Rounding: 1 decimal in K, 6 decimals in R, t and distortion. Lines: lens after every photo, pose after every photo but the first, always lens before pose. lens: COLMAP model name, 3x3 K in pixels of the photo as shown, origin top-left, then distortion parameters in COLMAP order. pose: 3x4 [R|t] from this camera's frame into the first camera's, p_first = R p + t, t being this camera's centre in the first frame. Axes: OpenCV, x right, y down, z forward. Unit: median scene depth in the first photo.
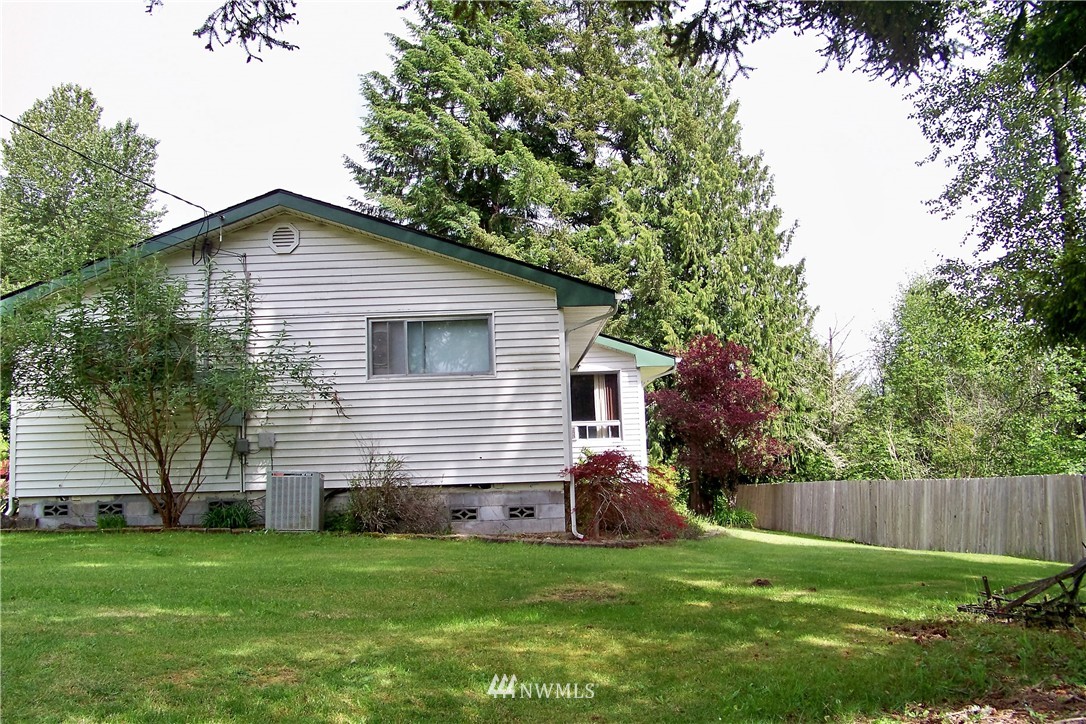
lens RADIAL K [[1068.4, 0, 541.4], [0, 1068.4, 376.7], [0, 0, 1]] dist [-0.233978, 0.290043]
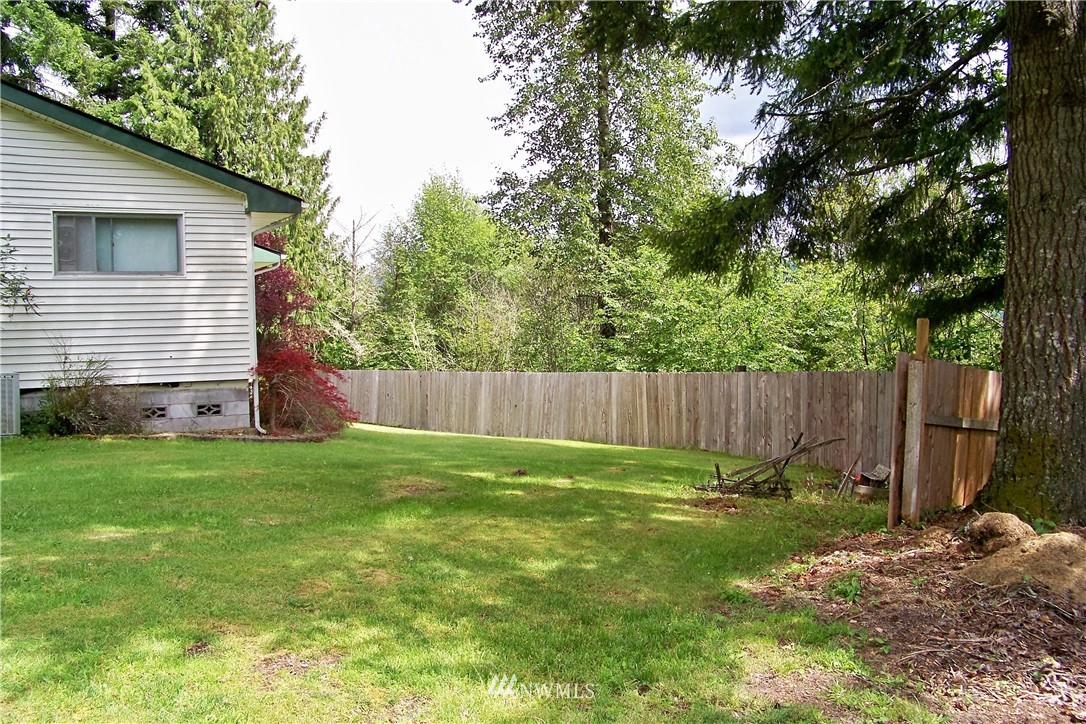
lens RADIAL K [[1068.4, 0, 541.4], [0, 1068.4, 376.7], [0, 0, 1]] dist [-0.233978, 0.290043]
pose [[0.875108, -0.002736, 0.483919, -0.155785], [-0.051800, 0.993709, 0.099294, -0.014973], [-0.481147, -0.111960, 0.869461, -0.023512]]
